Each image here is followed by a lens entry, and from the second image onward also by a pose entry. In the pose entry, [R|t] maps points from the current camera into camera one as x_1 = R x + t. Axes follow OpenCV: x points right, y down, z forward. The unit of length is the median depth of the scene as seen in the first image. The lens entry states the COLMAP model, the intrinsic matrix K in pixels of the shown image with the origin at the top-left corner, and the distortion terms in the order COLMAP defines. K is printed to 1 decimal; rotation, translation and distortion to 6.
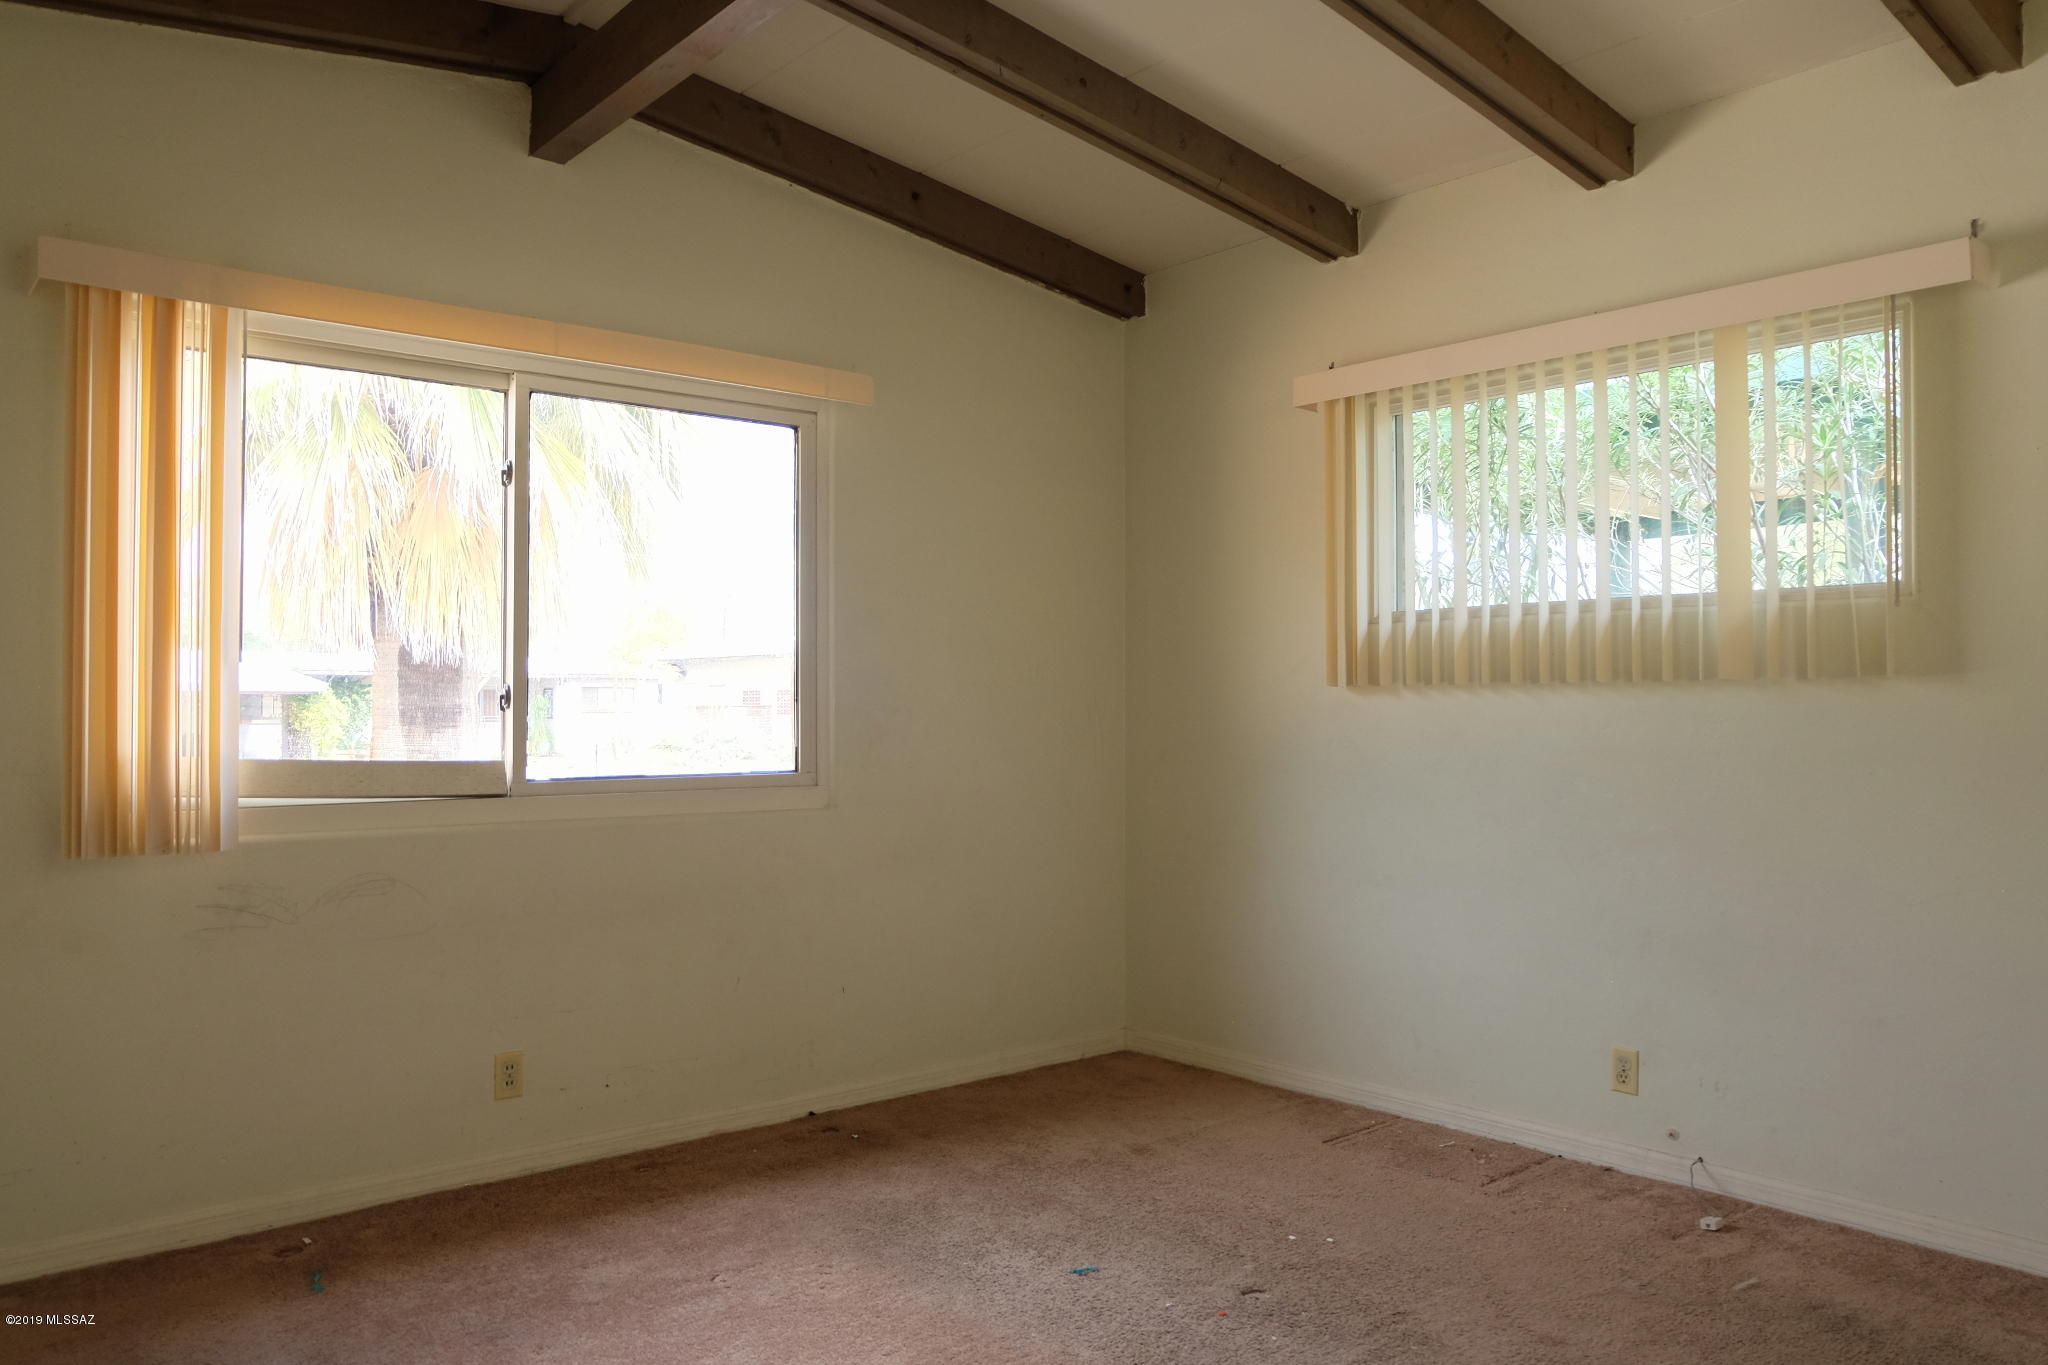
lens RADIAL K [[1477.0, 0, 1003.9], [0, 1477.0, 686.5], [0, 0, 1]] dist [-0.056667, 0.065869]
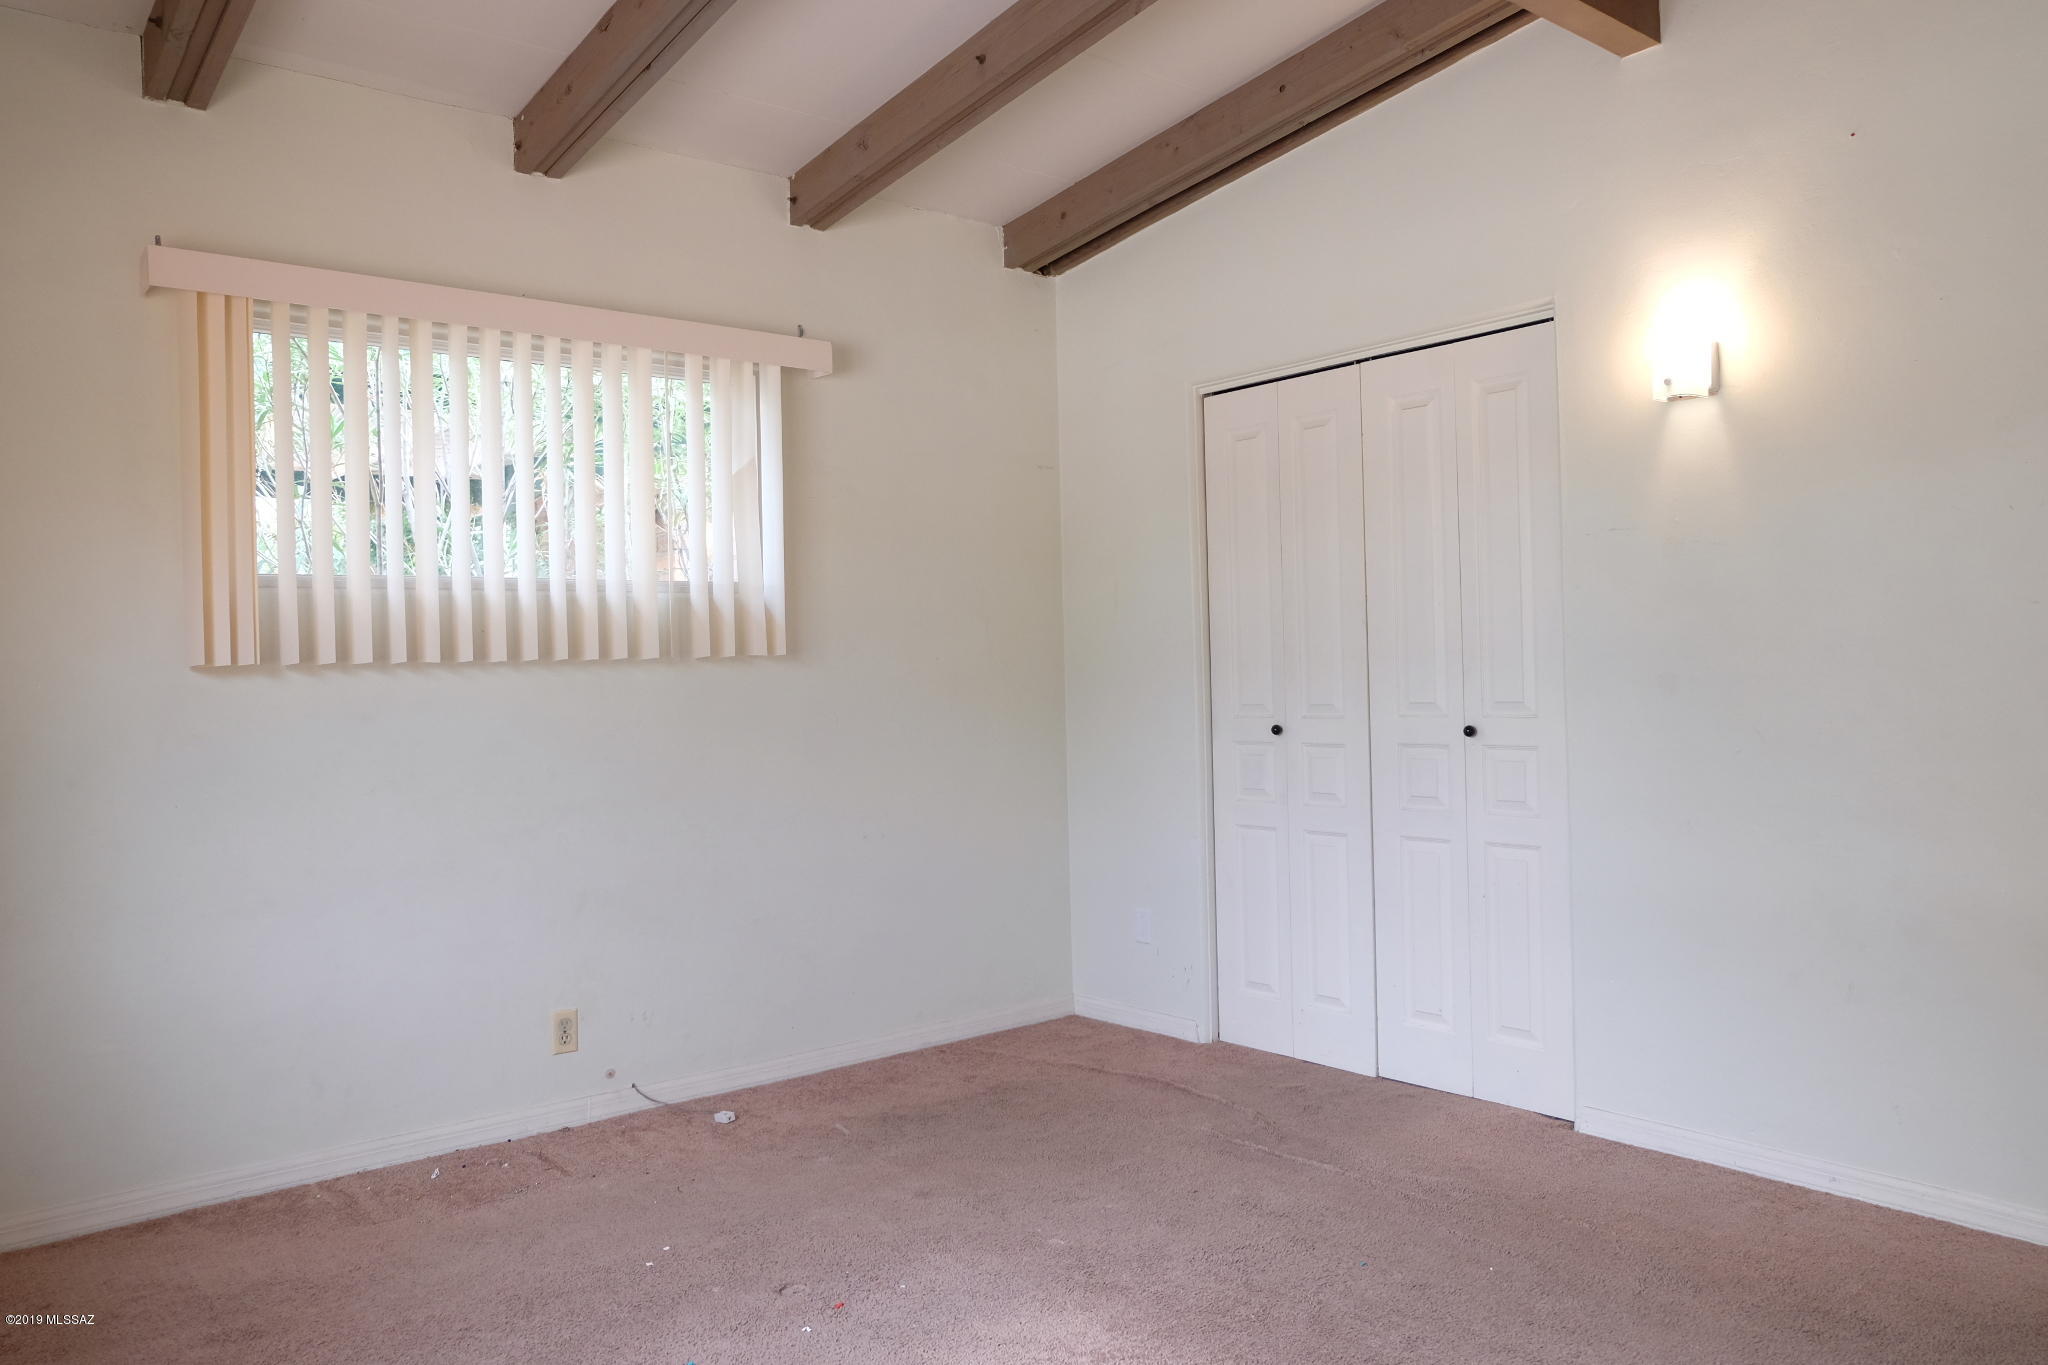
lens RADIAL K [[1477.0, 0, 1006.9], [0, 1477.0, 681.5], [0, 0, 1]] dist [-0.056667, 0.065869]
pose [[0.005065, -0.004656, 0.999976, -0.616320], [0.008605, 0.999952, 0.004612, 0.008779], [-0.999950, 0.008581, 0.005105, 0.665026]]
